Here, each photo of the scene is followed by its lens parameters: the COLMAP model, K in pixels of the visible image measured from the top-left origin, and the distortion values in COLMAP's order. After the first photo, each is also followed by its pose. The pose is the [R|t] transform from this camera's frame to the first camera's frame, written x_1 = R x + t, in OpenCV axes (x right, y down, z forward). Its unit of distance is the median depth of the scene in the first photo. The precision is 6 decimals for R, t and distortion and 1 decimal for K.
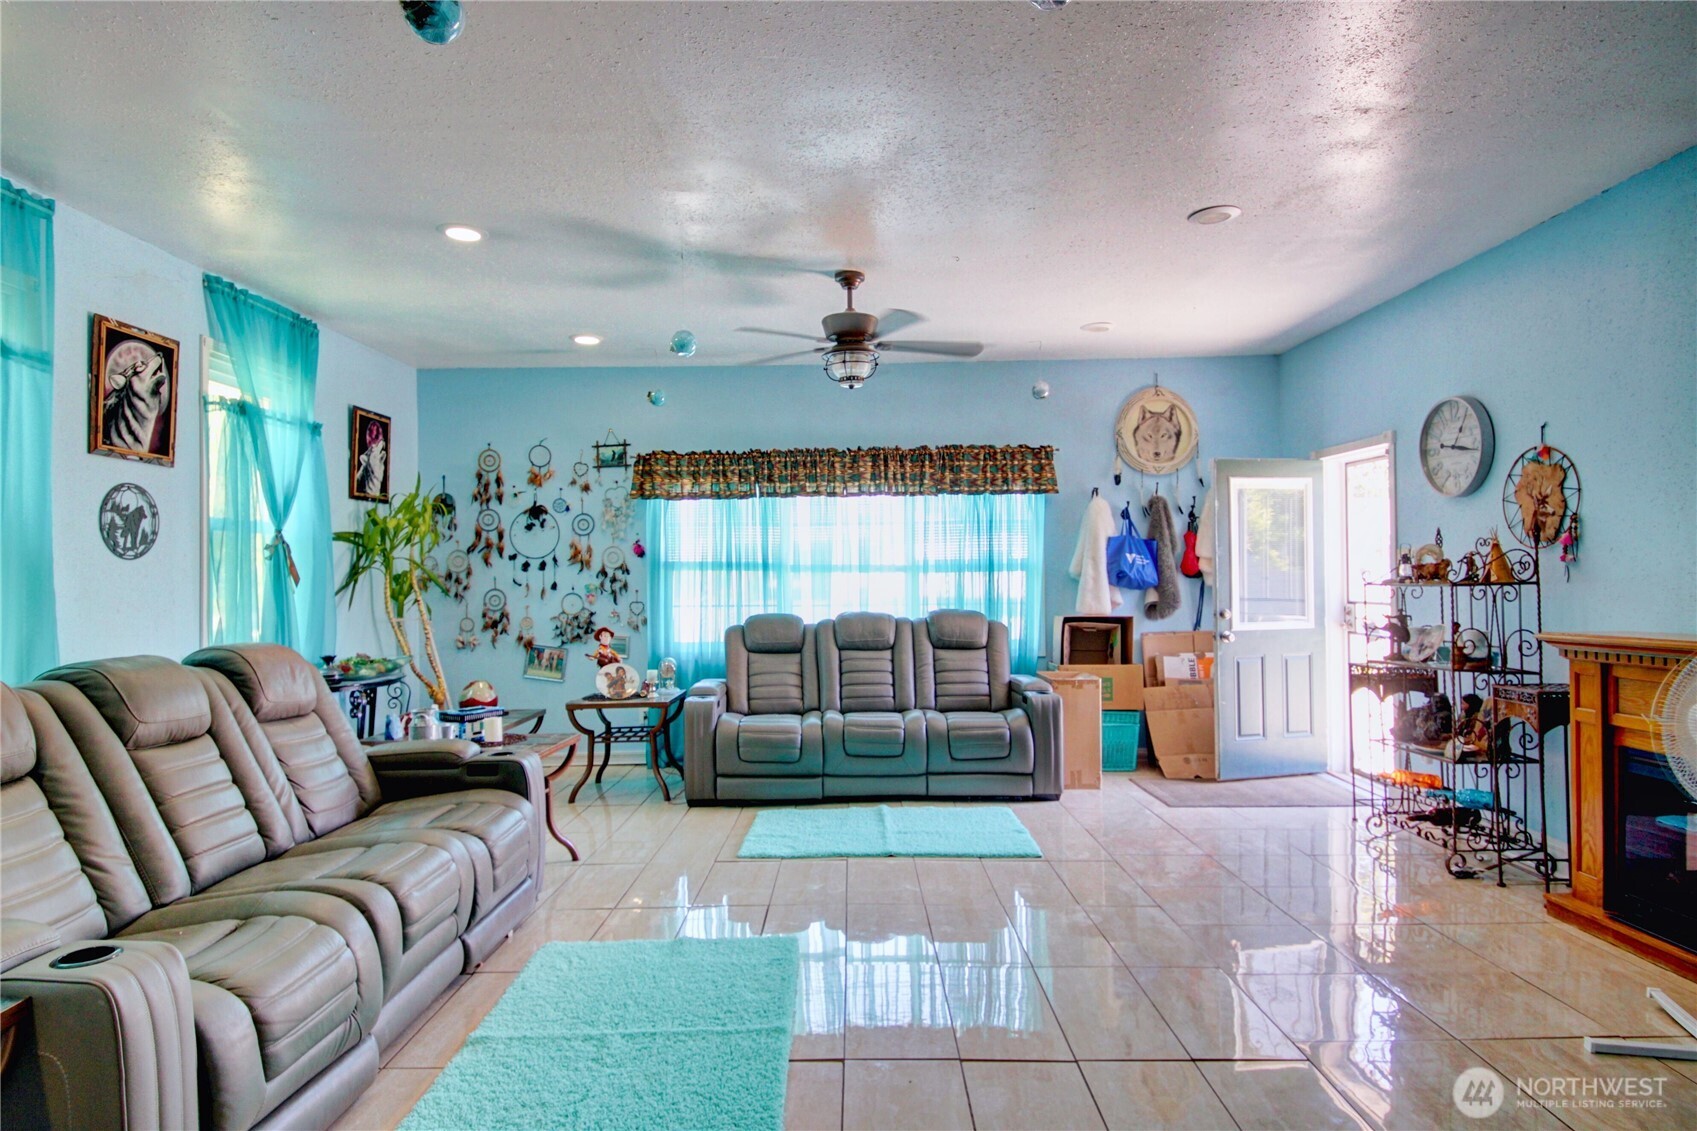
lens RADIAL K [[928.3, 0, 844.0], [0, 928.3, 565.9], [0, 0, 1]] dist [0.057444, -0.001462]
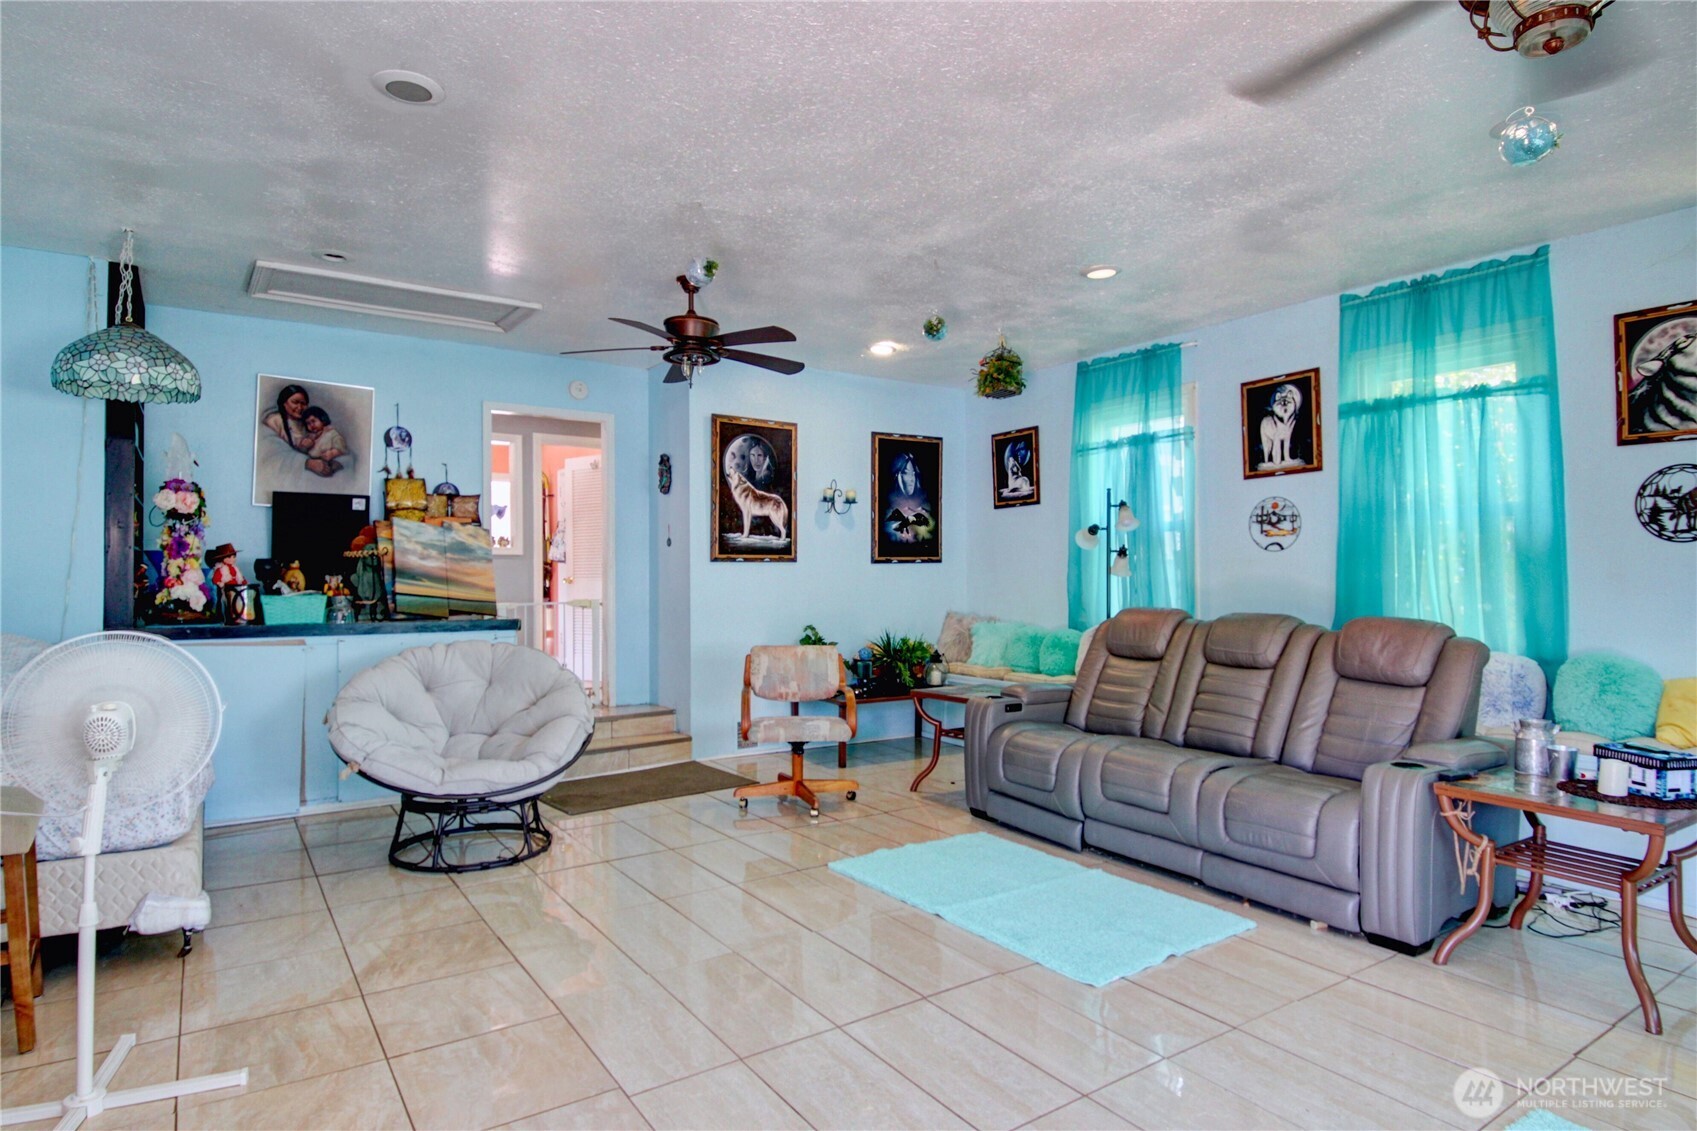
lens RADIAL K [[928.3, 0, 843.6], [0, 928.3, 572.9], [0, 0, 1]] dist [0.057444, -0.001462]
pose [[-0.815596, -0.001049, -0.578621, 0.529130], [0.007791, 0.999888, -0.012796, 0.030809], [0.578569, -0.014945, -0.815496, 1.332788]]
